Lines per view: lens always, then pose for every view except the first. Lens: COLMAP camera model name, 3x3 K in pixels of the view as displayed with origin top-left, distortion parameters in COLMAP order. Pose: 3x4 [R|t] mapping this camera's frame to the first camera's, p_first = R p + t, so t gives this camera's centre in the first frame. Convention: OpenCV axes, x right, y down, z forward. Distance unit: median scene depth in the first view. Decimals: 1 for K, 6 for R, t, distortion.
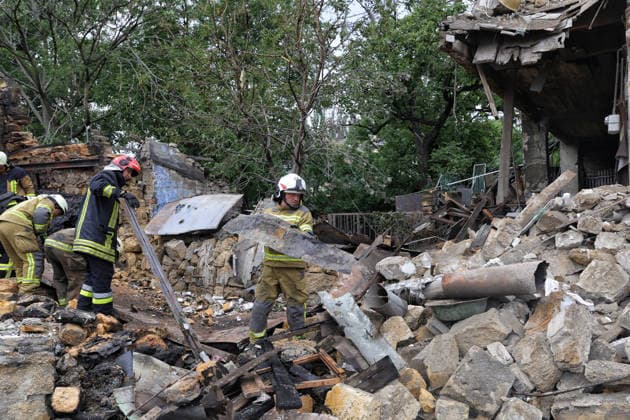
lens RADIAL K [[536.1, 0, 321.1], [0, 536.1, 209.0], [0, 0, 1]] dist [0.037957, -0.004144]
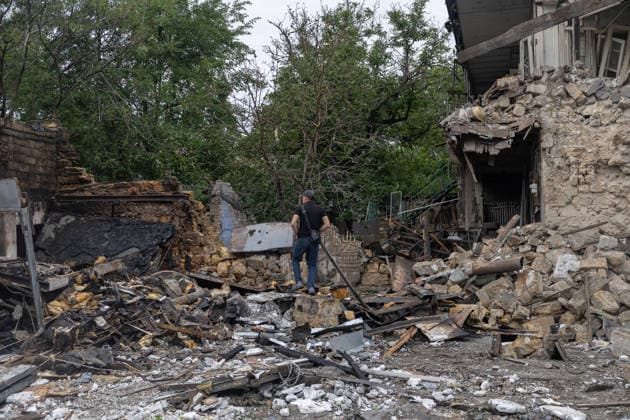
lens RADIAL K [[760.2, 0, 315.2], [0, 760.2, 211.8], [0, 0, 1]] dist [0.071619, 0.000000]
pose [[0.954847, 0.010109, 0.296927, -0.934537], [-0.002606, 0.999667, -0.025656, -0.007603], [-0.297088, 0.023724, 0.954555, -1.251434]]
